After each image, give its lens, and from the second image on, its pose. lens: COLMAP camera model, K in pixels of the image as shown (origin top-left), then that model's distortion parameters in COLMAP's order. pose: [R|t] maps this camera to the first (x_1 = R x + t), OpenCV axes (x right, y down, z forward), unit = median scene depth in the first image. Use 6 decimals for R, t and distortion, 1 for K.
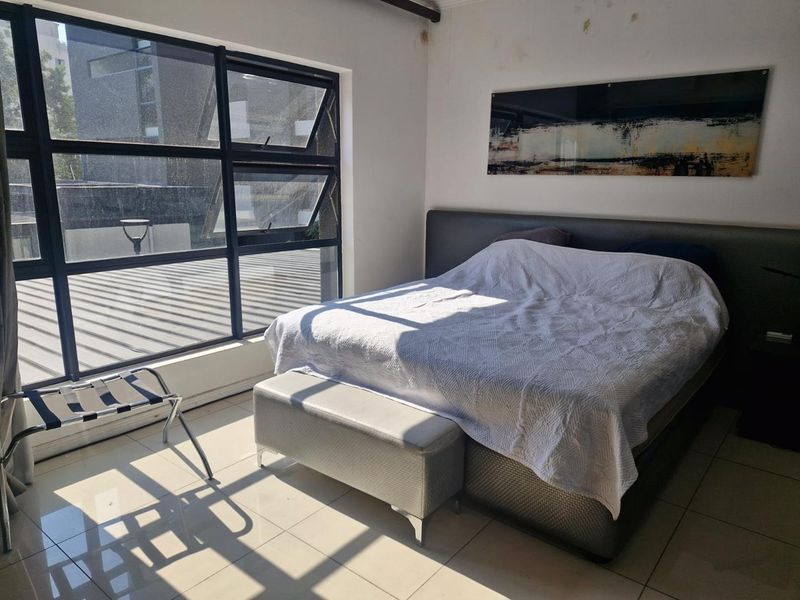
lens RADIAL K [[549.6, 0, 402.1], [0, 549.6, 296.9], [0, 0, 1]] dist [0.109449, -0.111281]
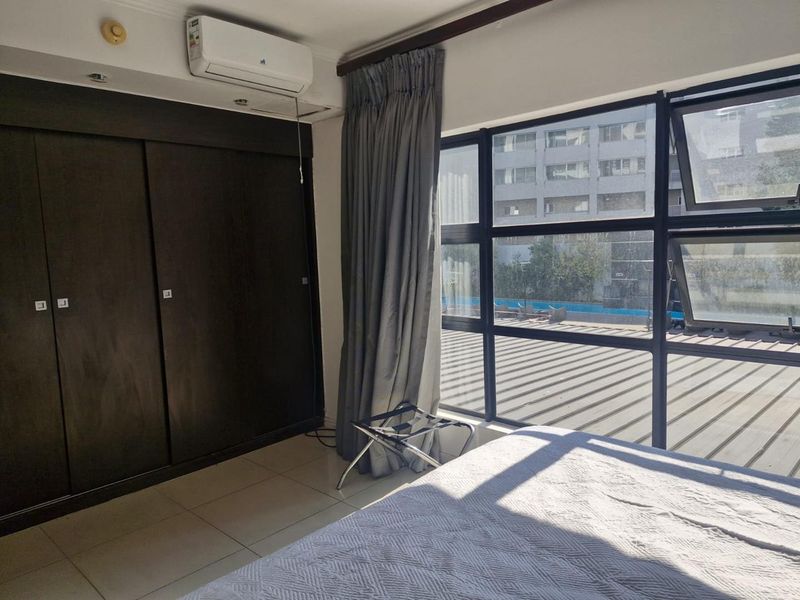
lens RADIAL K [[549.6, 0, 402.1], [0, 549.6, 296.9], [0, 0, 1]] dist [0.109449, -0.111281]
pose [[-0.066612, 0.091055, -0.993616, 0.597192], [-0.175563, 0.979221, 0.101506, -0.203625], [0.982212, 0.181204, -0.049242, 0.839963]]
